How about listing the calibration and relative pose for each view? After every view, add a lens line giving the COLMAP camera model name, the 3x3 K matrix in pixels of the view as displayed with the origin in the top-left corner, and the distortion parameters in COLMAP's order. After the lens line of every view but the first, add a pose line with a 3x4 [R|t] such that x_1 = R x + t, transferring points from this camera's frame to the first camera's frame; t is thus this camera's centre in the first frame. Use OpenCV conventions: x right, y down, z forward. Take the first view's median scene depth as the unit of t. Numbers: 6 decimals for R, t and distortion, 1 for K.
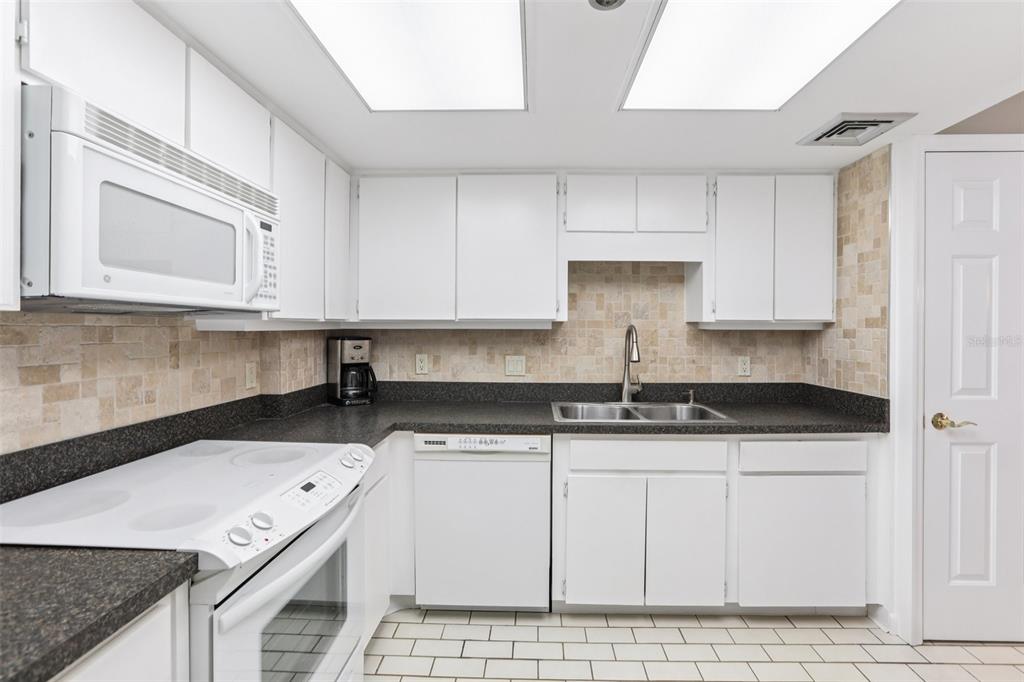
lens RADIAL K [[474.3, 0, 520.9], [0, 474.3, 334.5], [0, 0, 1]] dist [-0.029449, 0.007389]
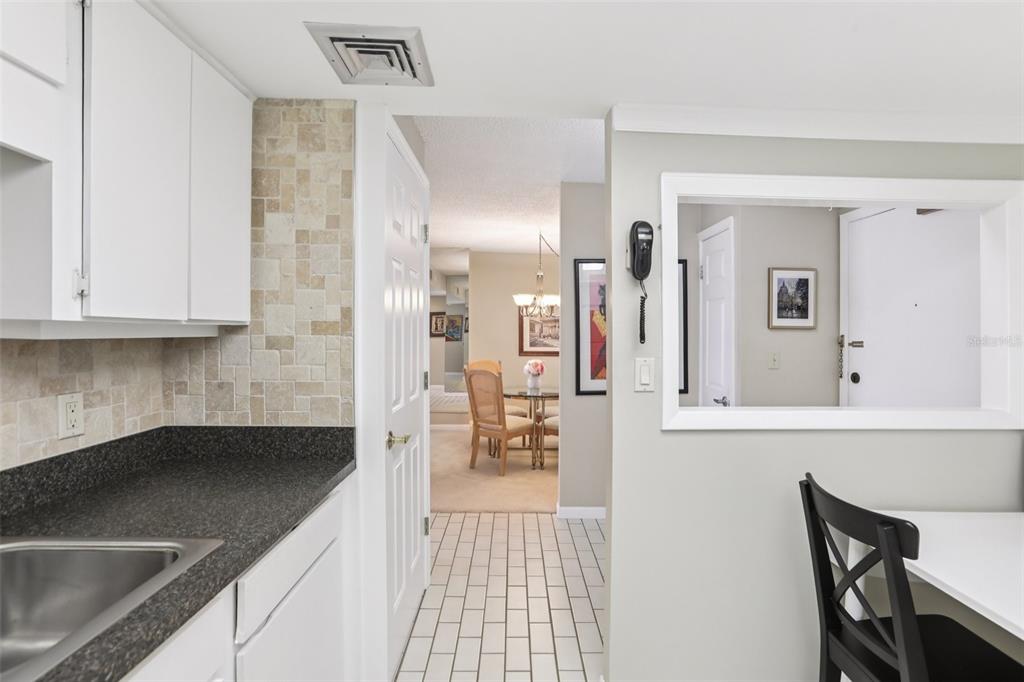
lens RADIAL K [[474.3, 0, 509.1], [0, 474.3, 330.1], [0, 0, 1]] dist [-0.029449, 0.007389]
pose [[-0.052582, -0.000855, 0.998616, -0.010038], [0.002023, 0.999997, 0.000963, -0.019923], [-0.998615, 0.002071, -0.052580, 0.692736]]
